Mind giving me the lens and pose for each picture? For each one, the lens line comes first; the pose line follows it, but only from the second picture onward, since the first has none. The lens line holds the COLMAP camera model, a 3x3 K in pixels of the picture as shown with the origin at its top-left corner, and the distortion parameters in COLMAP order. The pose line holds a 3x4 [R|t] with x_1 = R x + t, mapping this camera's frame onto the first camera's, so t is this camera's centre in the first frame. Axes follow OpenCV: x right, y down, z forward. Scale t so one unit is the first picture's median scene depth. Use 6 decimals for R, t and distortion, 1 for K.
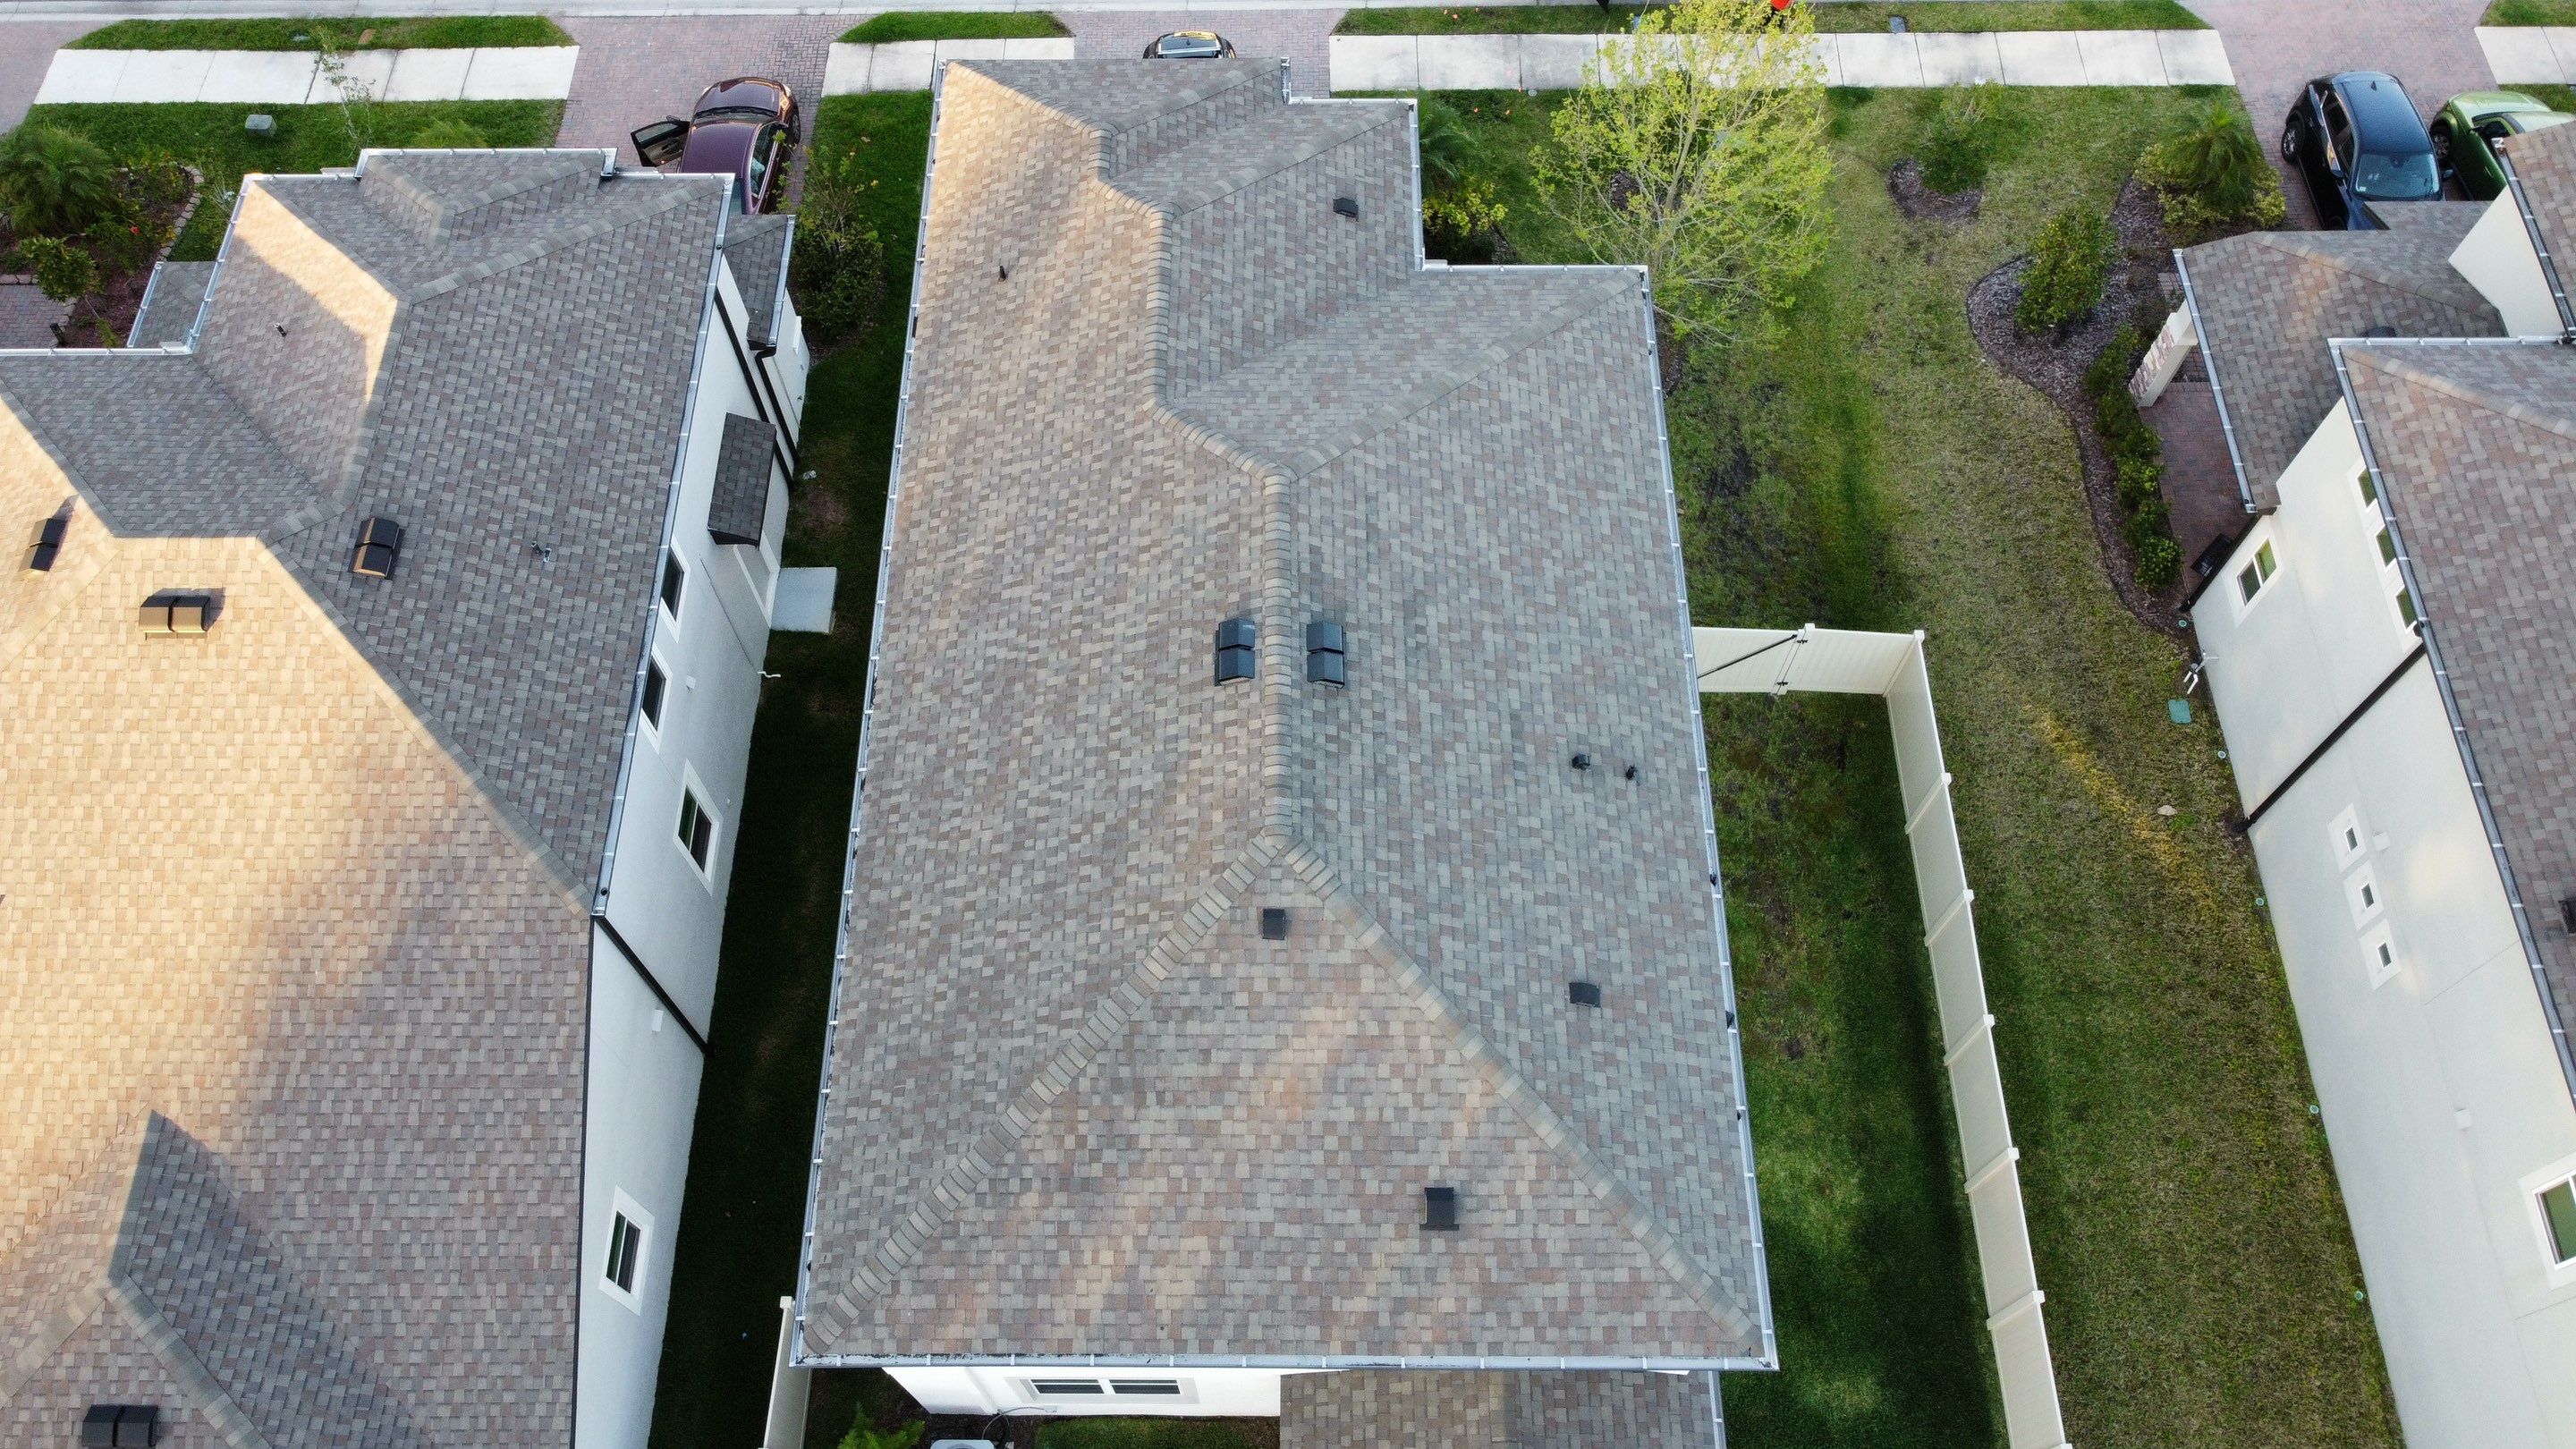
lens RADIAL K [[1970.6, 0, 1258.2], [0, 1970.6, 697.3], [0, 0, 1]] dist [-0.003652, 0.001721]
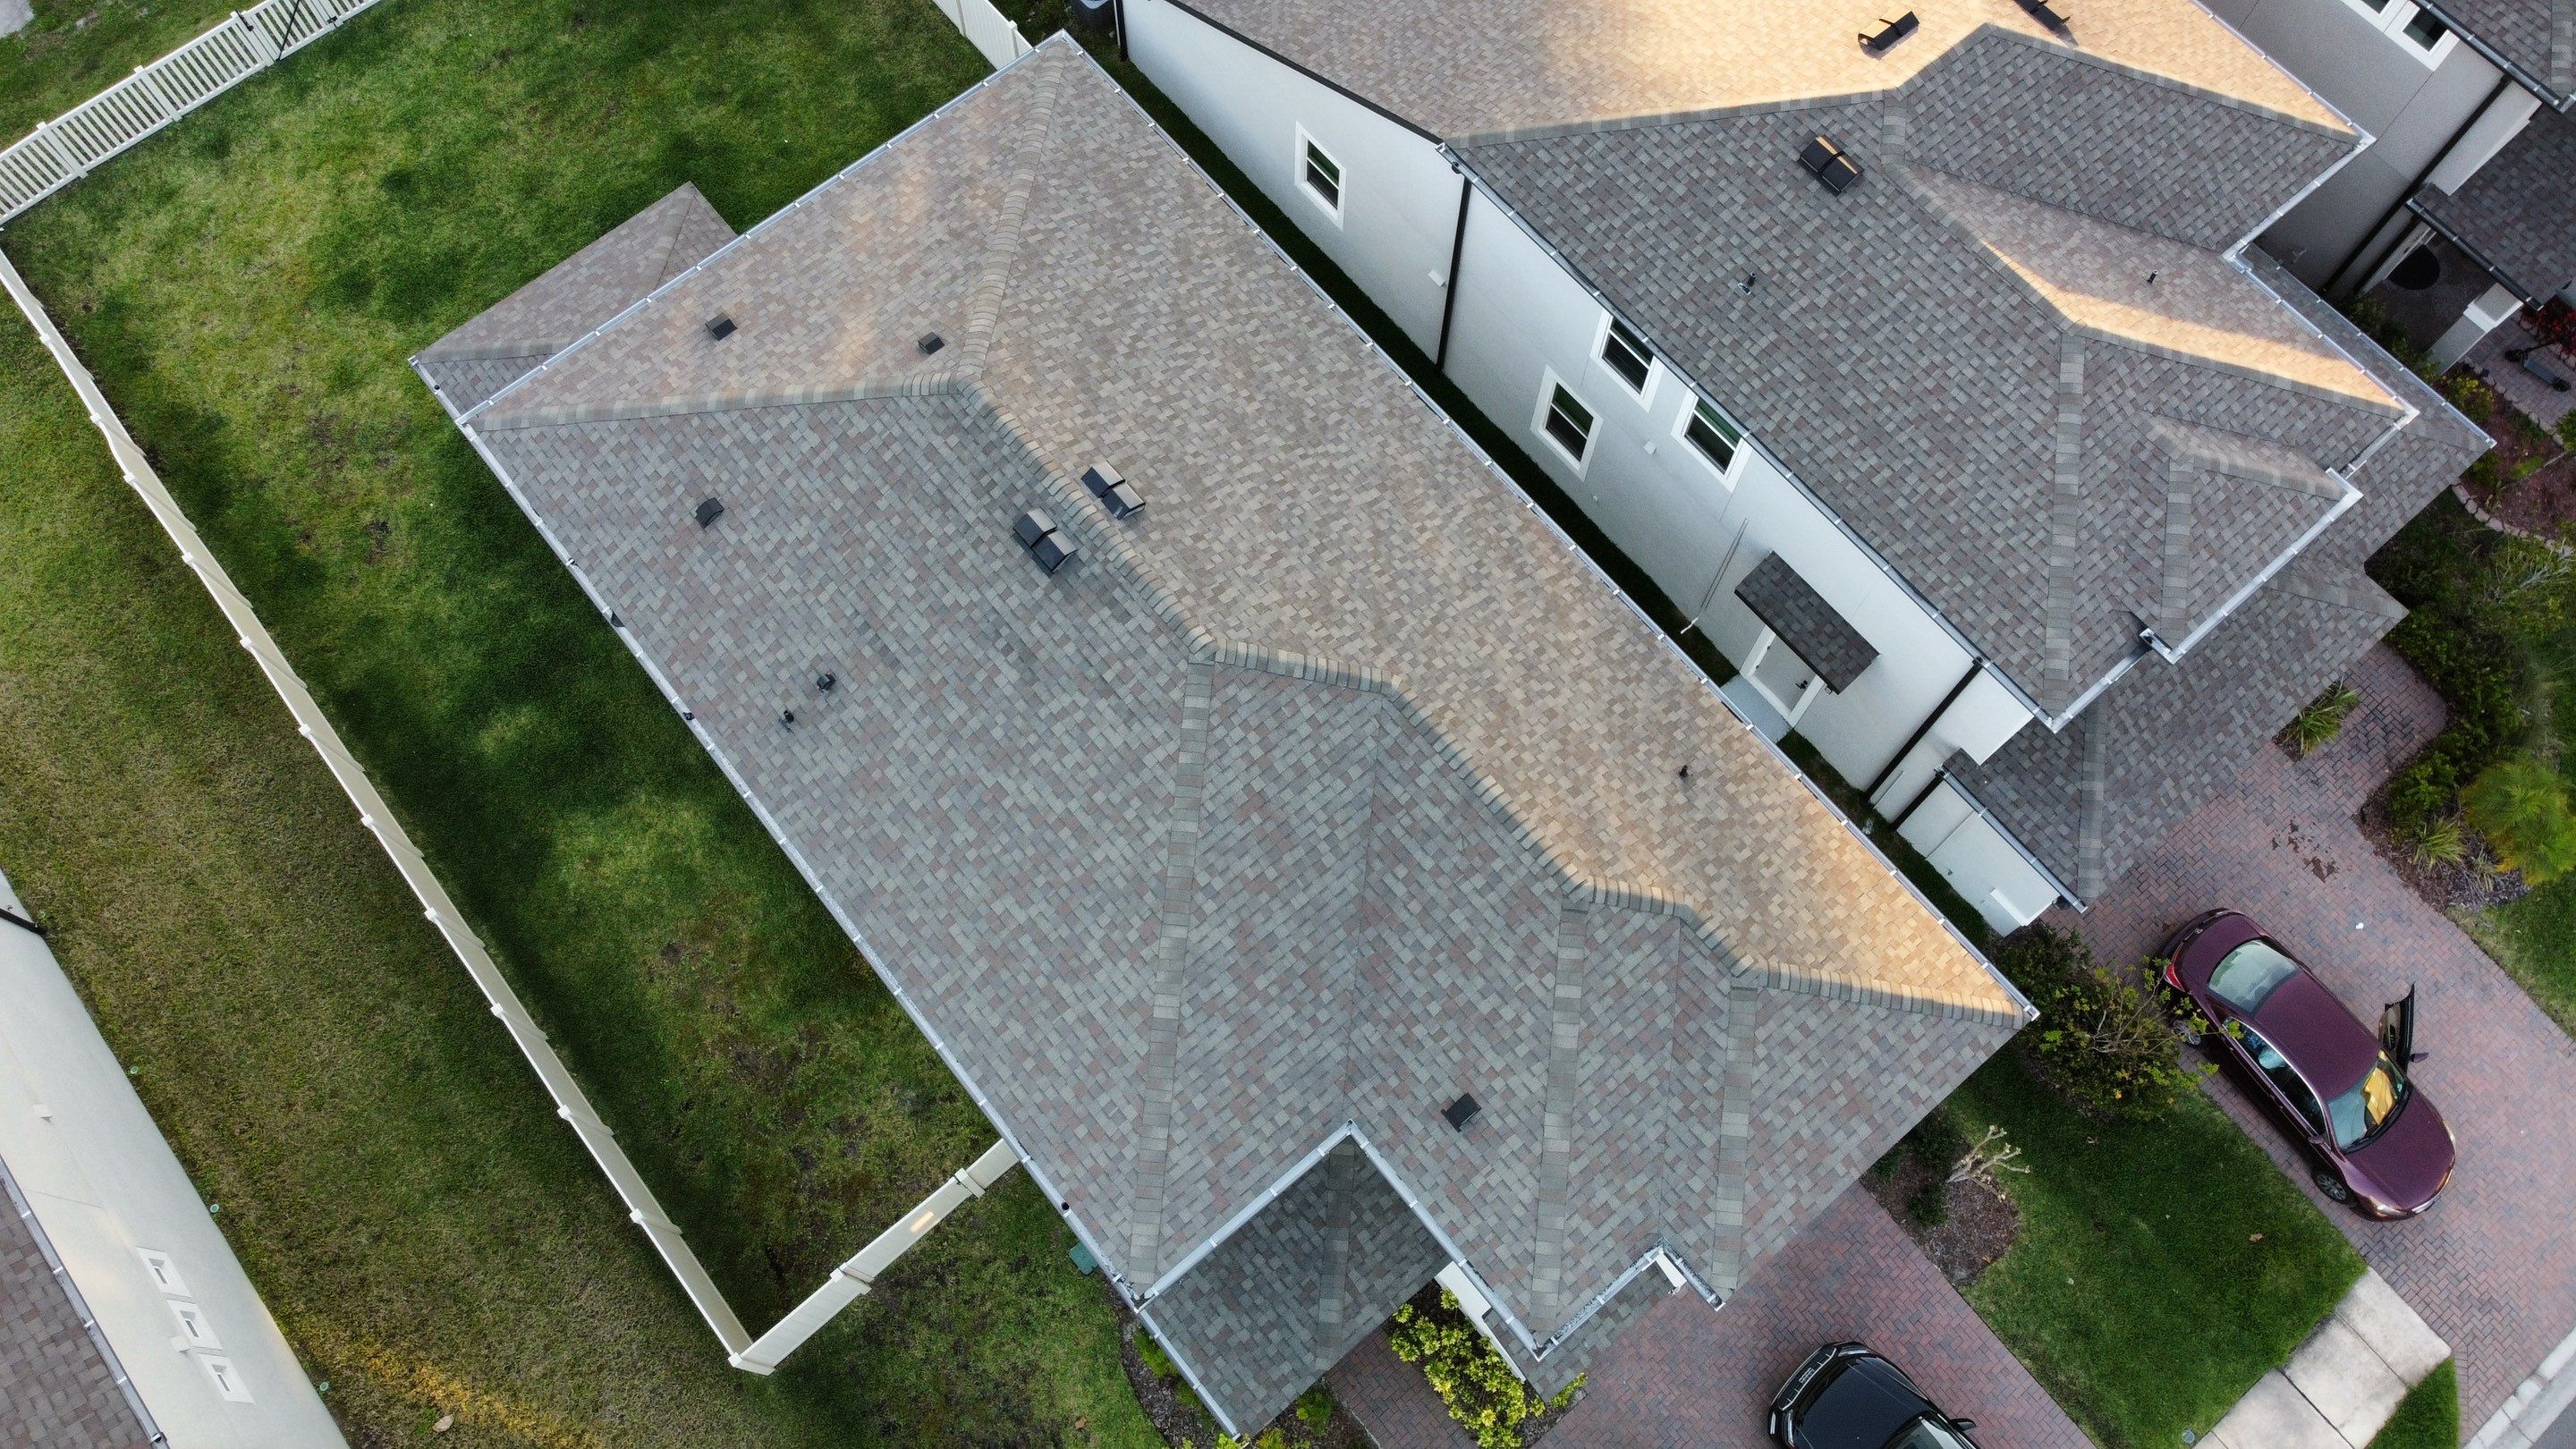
lens RADIAL K [[1990.7, 0, 1239.9], [0, 1990.7, 670.9], [0, 0, 1]] dist [-0.003477, -0.024505]
pose [[-0.770490, 0.597614, -0.221815, 0.219762], [-0.545025, -0.437139, 0.715442, -0.823402], [0.330594, 0.672136, 0.662526, 0.358971]]
